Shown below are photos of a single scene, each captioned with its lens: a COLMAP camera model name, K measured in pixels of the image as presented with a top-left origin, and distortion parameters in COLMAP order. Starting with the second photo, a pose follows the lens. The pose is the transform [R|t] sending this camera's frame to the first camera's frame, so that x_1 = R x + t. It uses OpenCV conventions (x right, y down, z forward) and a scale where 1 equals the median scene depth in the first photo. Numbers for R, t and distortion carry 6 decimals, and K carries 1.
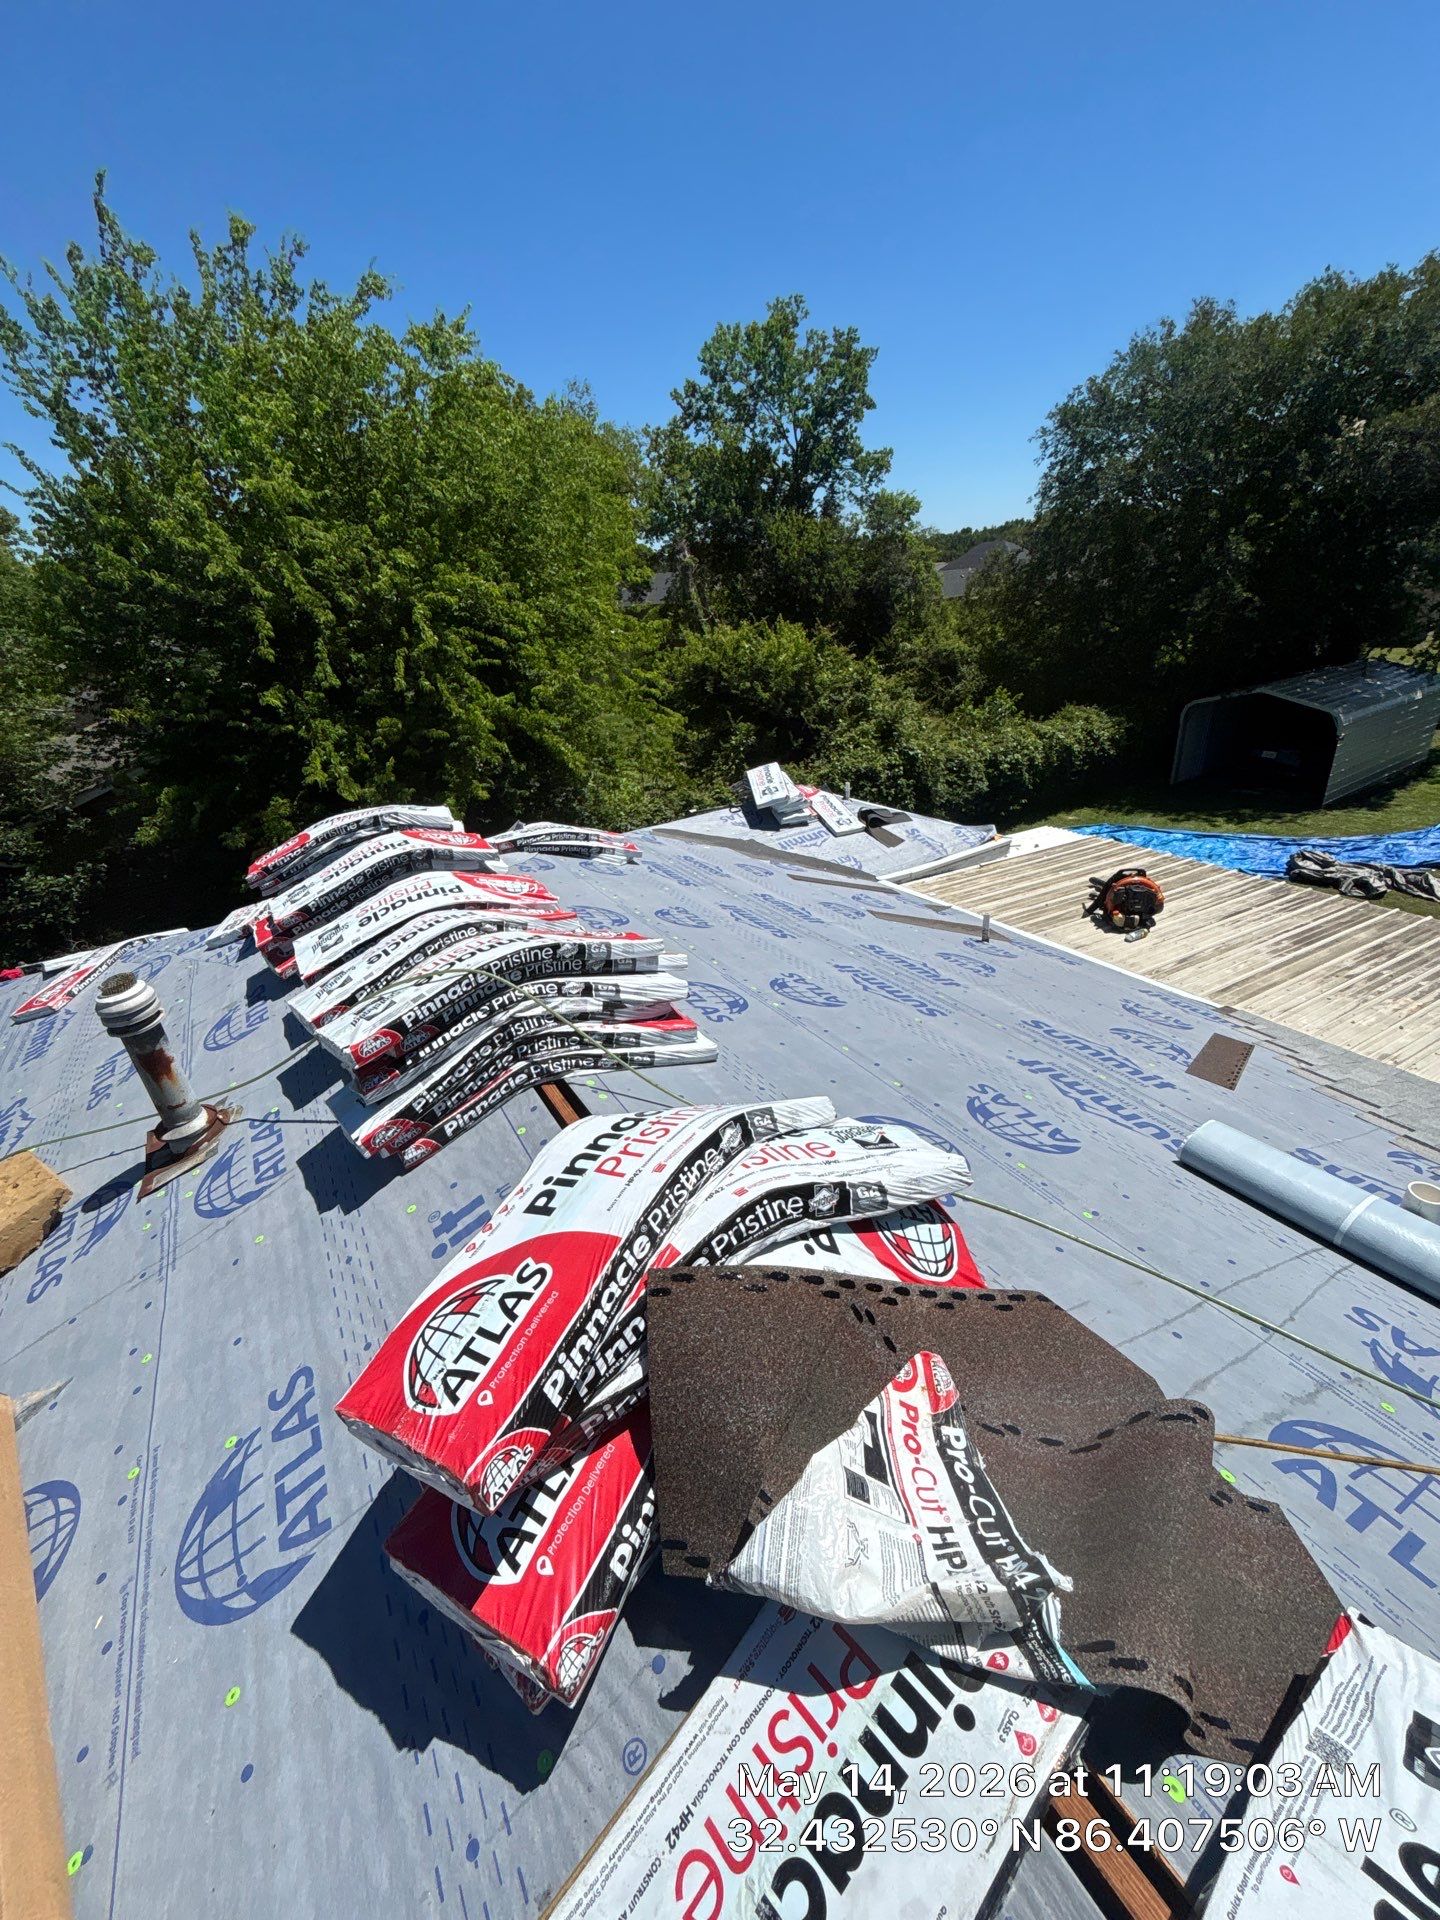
lens RADIAL K [[774.8, 0, 716.4], [0, 774.8, 957.3], [0, 0, 1]] dist [-0.002275, 0.000953]
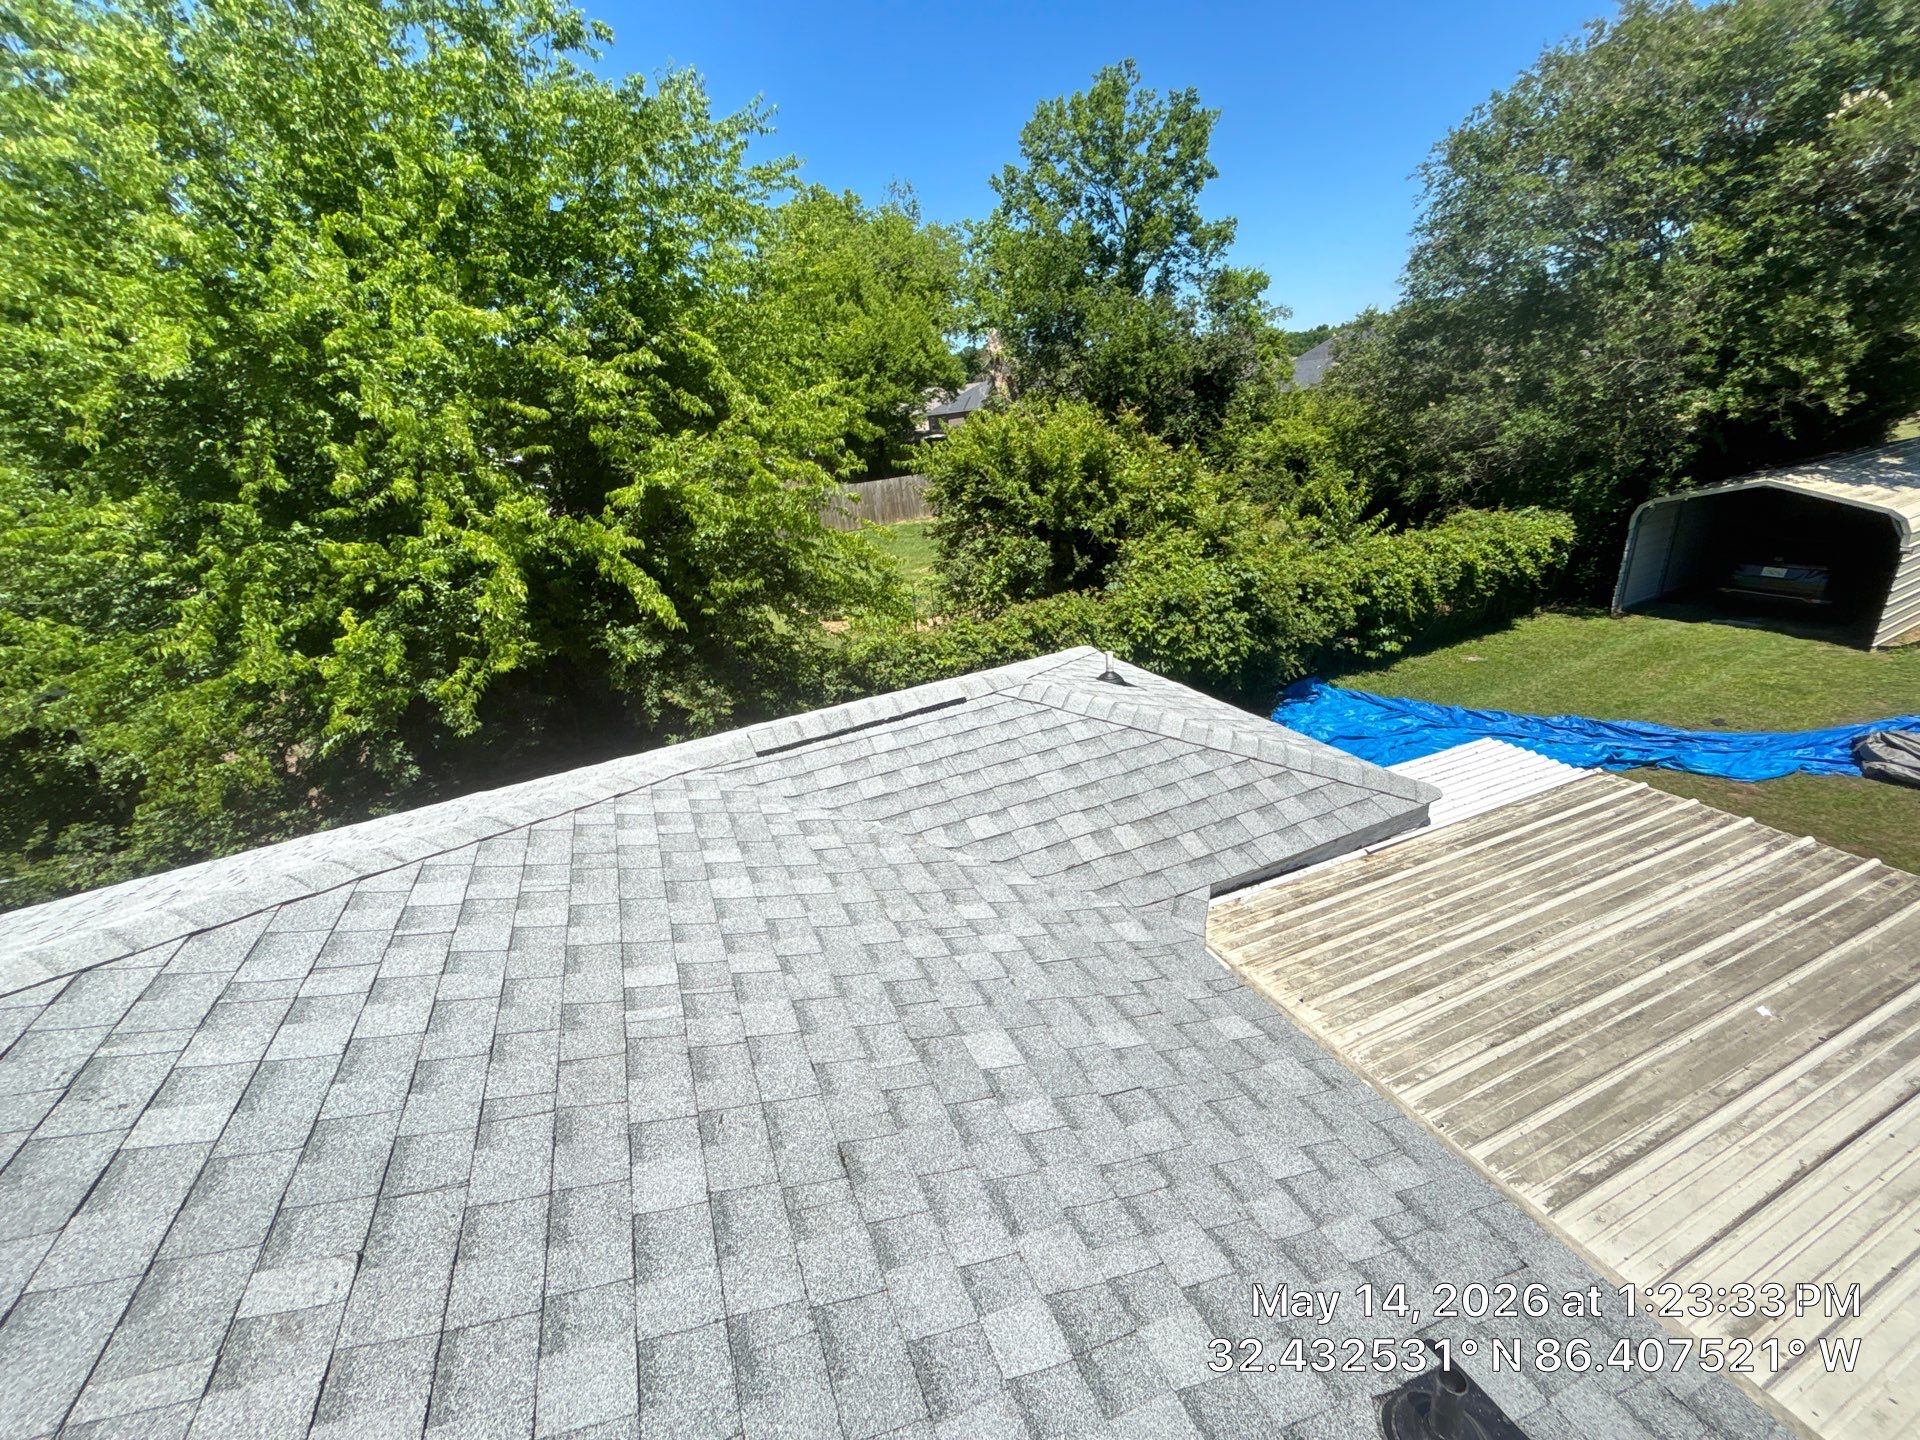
lens RADIAL K [[774.8, 0, 951.4], [0, 774.8, 715.6], [0, 0, 1]] dist [-0.002275, 0.000953]
pose [[0.990950, 0.025512, -0.131784, 0.038791], [-0.032531, 0.998149, -0.051387, -0.043436], [0.130229, 0.055209, 0.989946, 0.127472]]
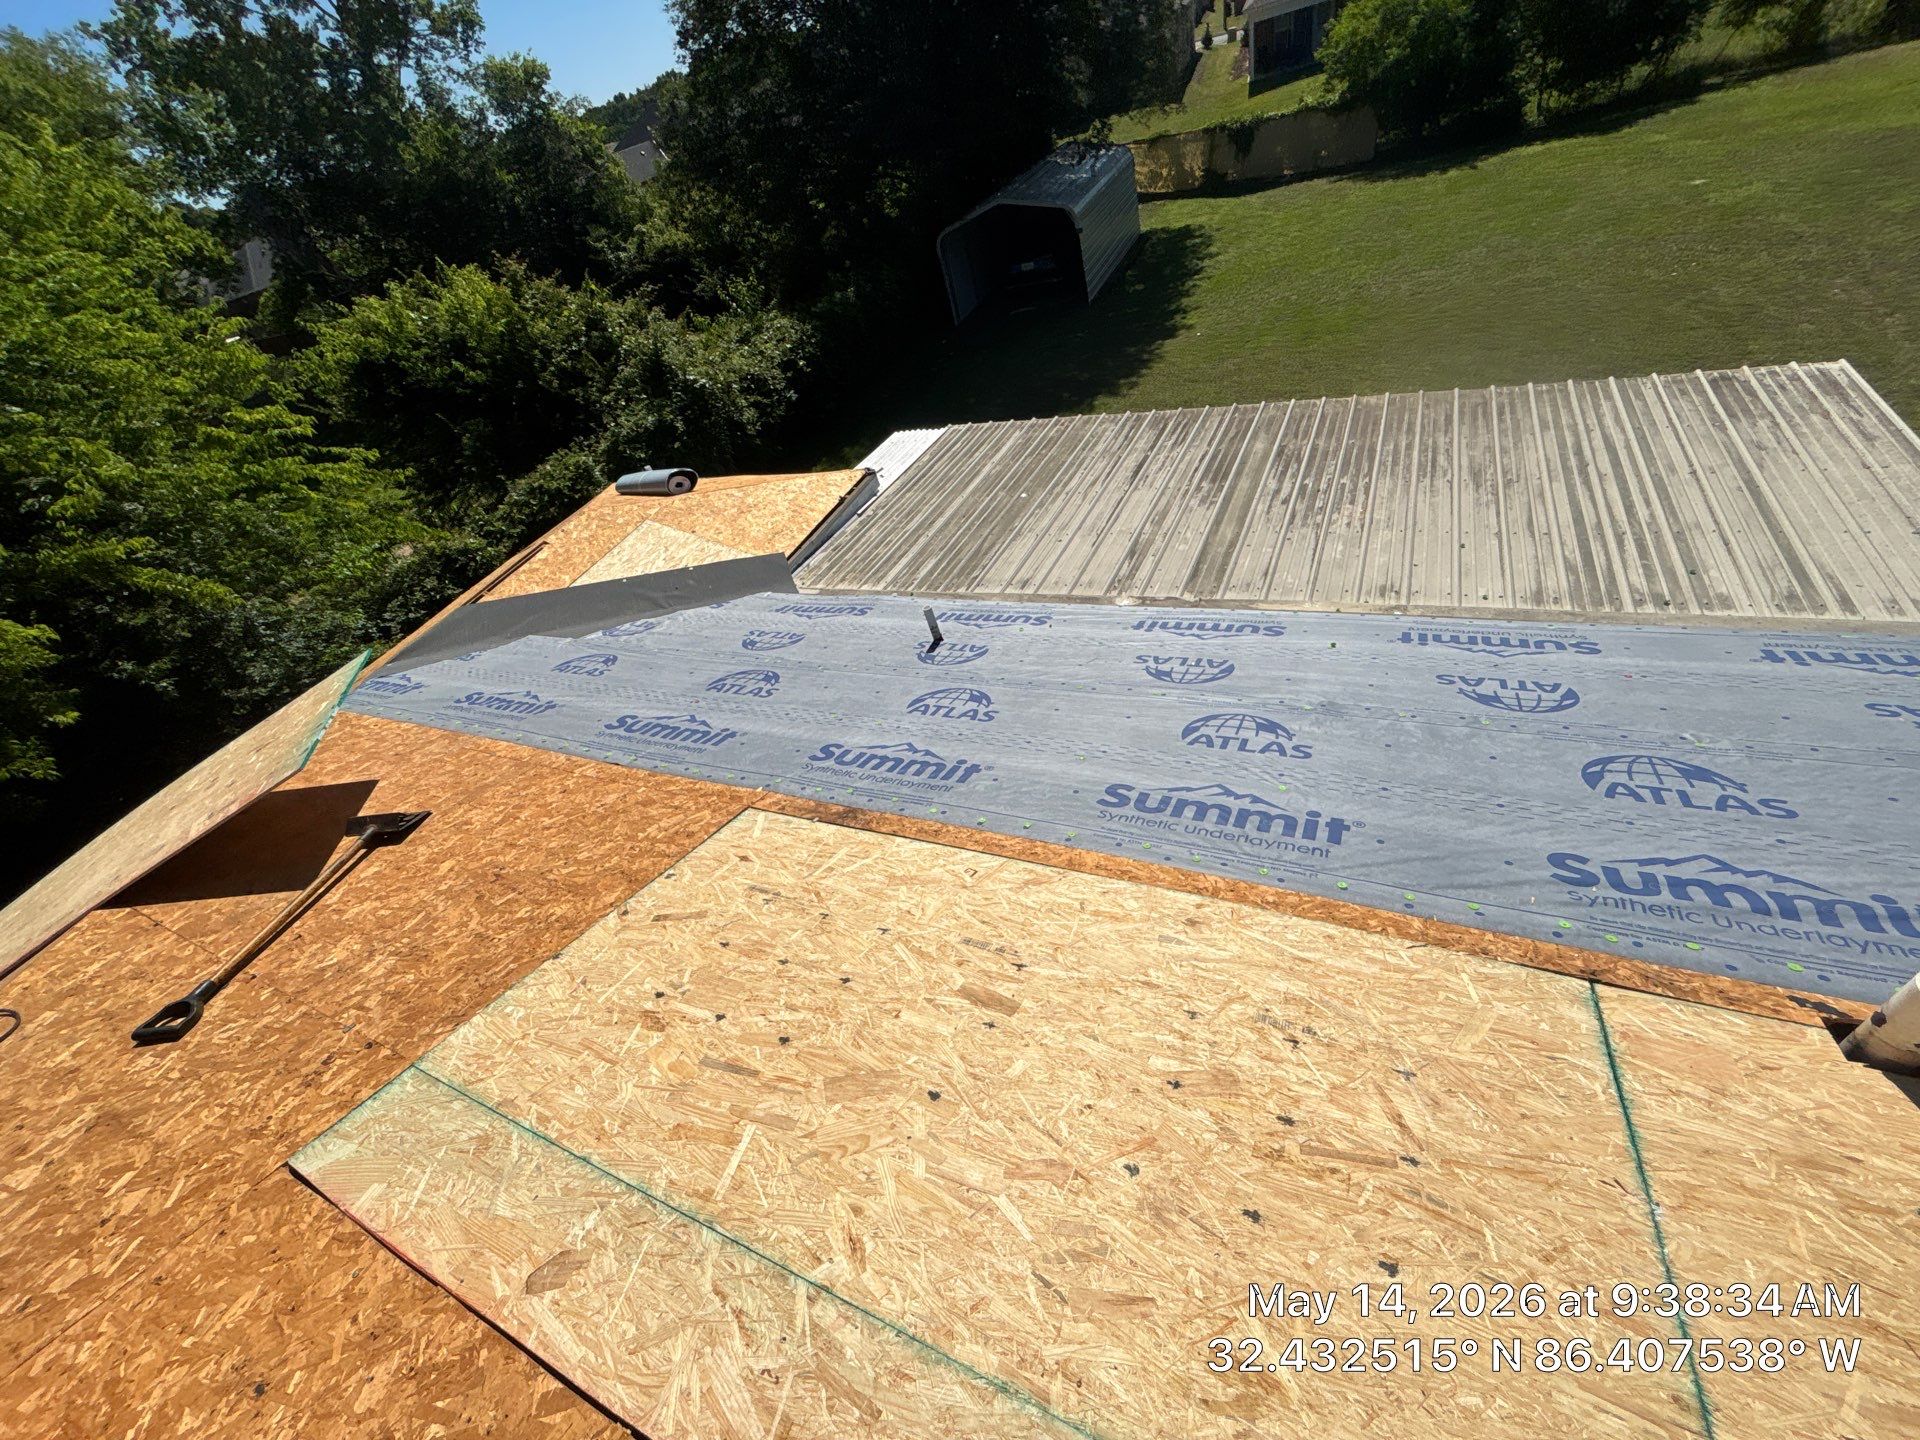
lens RADIAL K [[774.8, 0, 947.7], [0, 774.8, 724.4], [0, 0, 1]] dist [-0.002275, 0.000953]
pose [[0.814558, -0.474689, 0.333415, 0.012073], [0.407347, 0.877290, 0.253832, -0.024028], [-0.412993, -0.070946, 0.907967, 0.056126]]
